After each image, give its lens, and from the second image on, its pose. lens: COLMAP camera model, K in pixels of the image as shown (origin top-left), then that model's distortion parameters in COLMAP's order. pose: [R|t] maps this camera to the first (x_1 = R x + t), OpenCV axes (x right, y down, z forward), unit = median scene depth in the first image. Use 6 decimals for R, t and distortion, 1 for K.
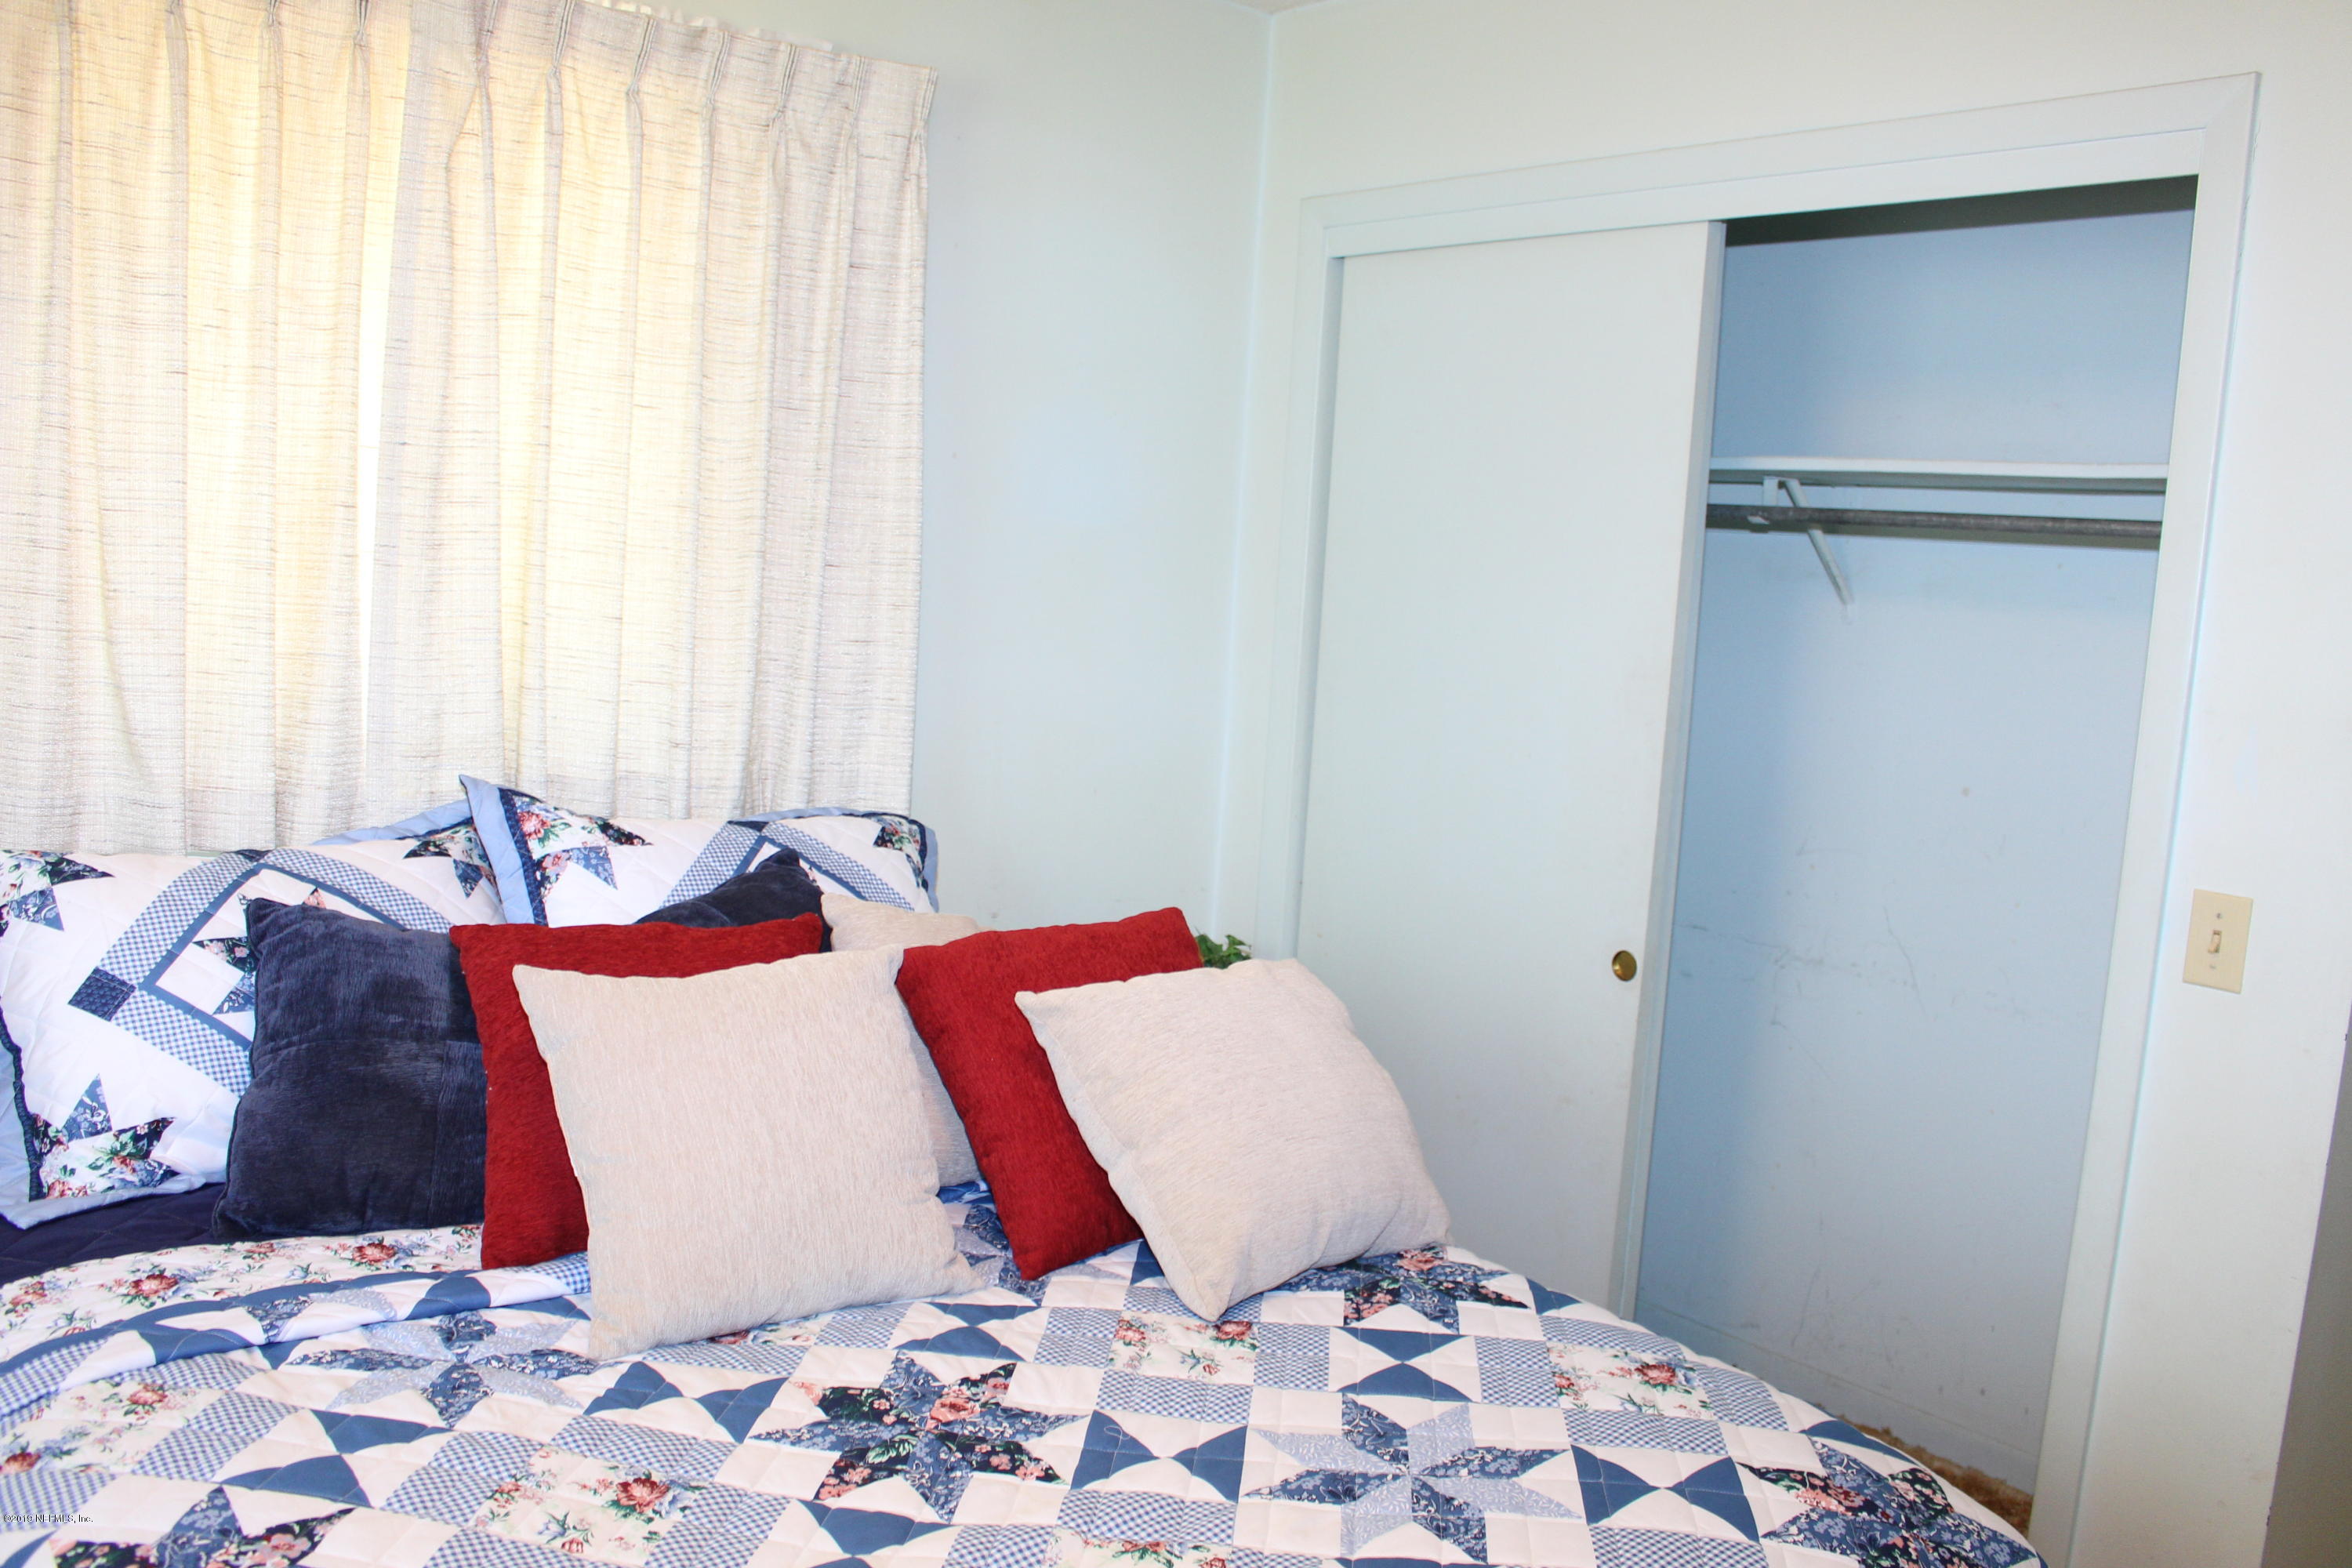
lens RADIAL K [[1961.9, 0, 1174.9], [0, 1961.9, 807.1], [0, 0, 1]] dist [-0.160568, 0.139985]
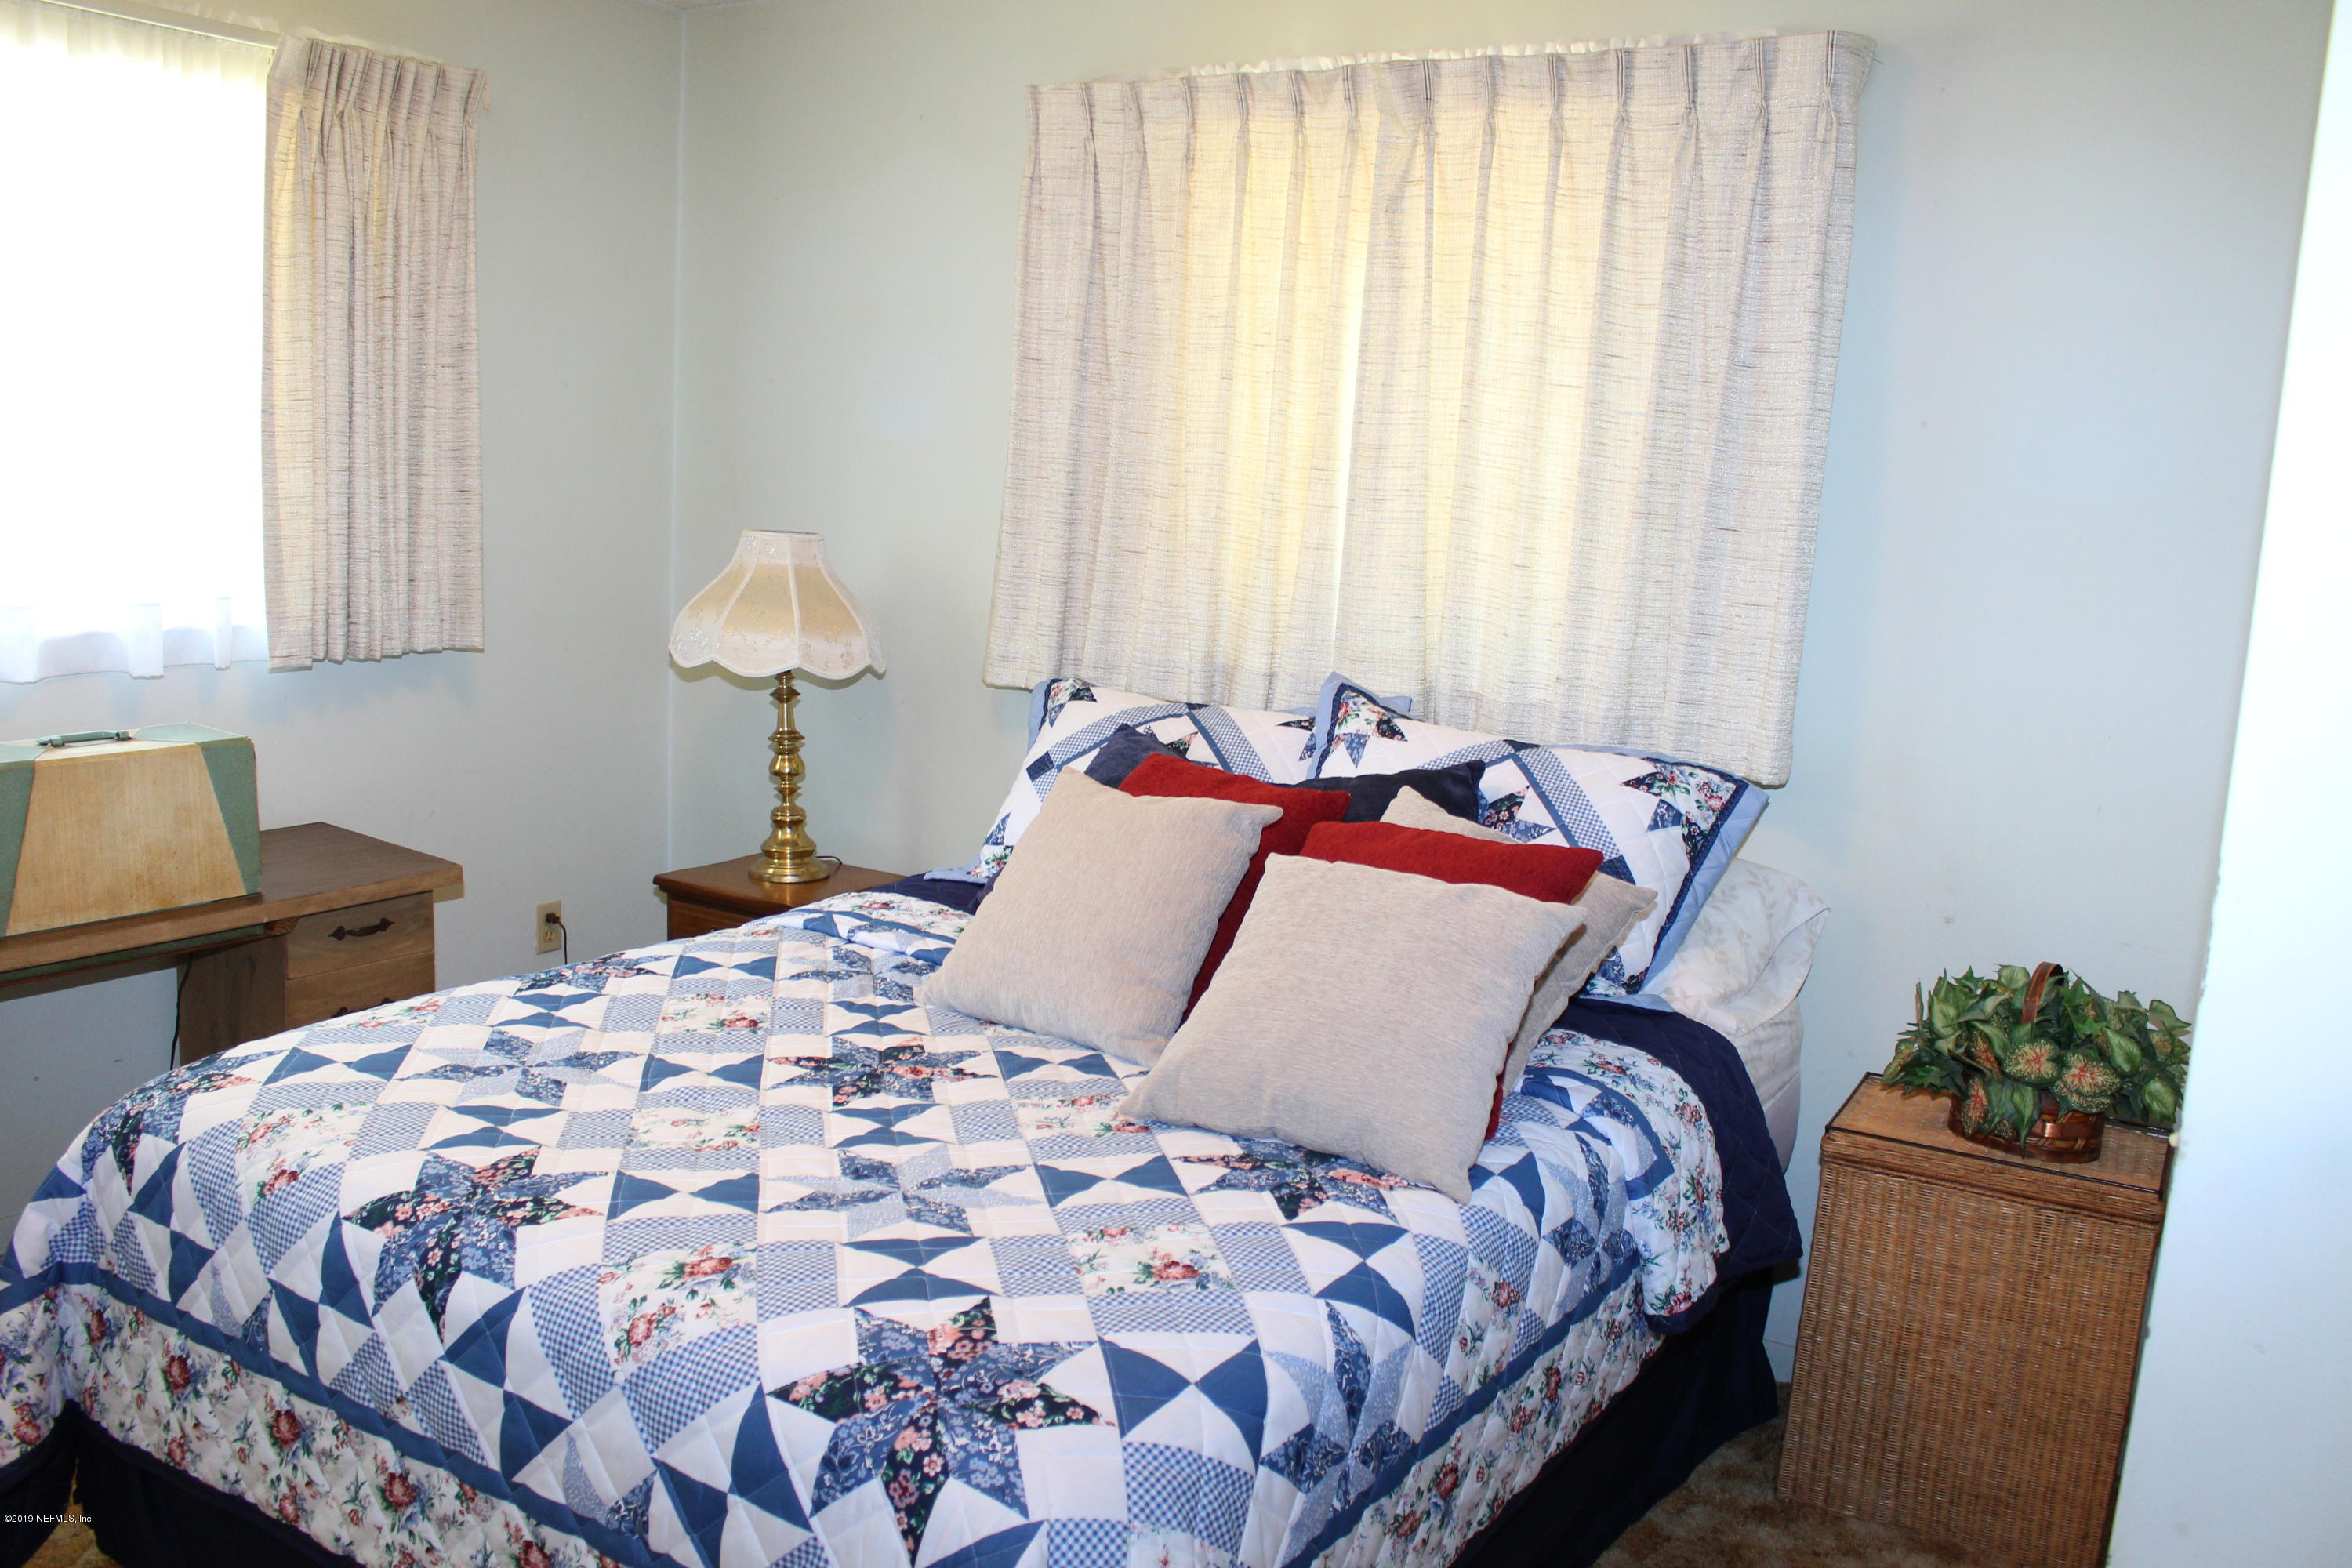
lens RADIAL K [[1961.9, 0, 1174.9], [0, 1961.9, 807.1], [0, 0, 1]] dist [-0.160568, 0.139985]
pose [[0.302012, 0.124361, -0.945158, 0.924621], [-0.162137, 0.983710, 0.077625, -0.012910], [0.939415, 0.129802, 0.317256, 0.518962]]
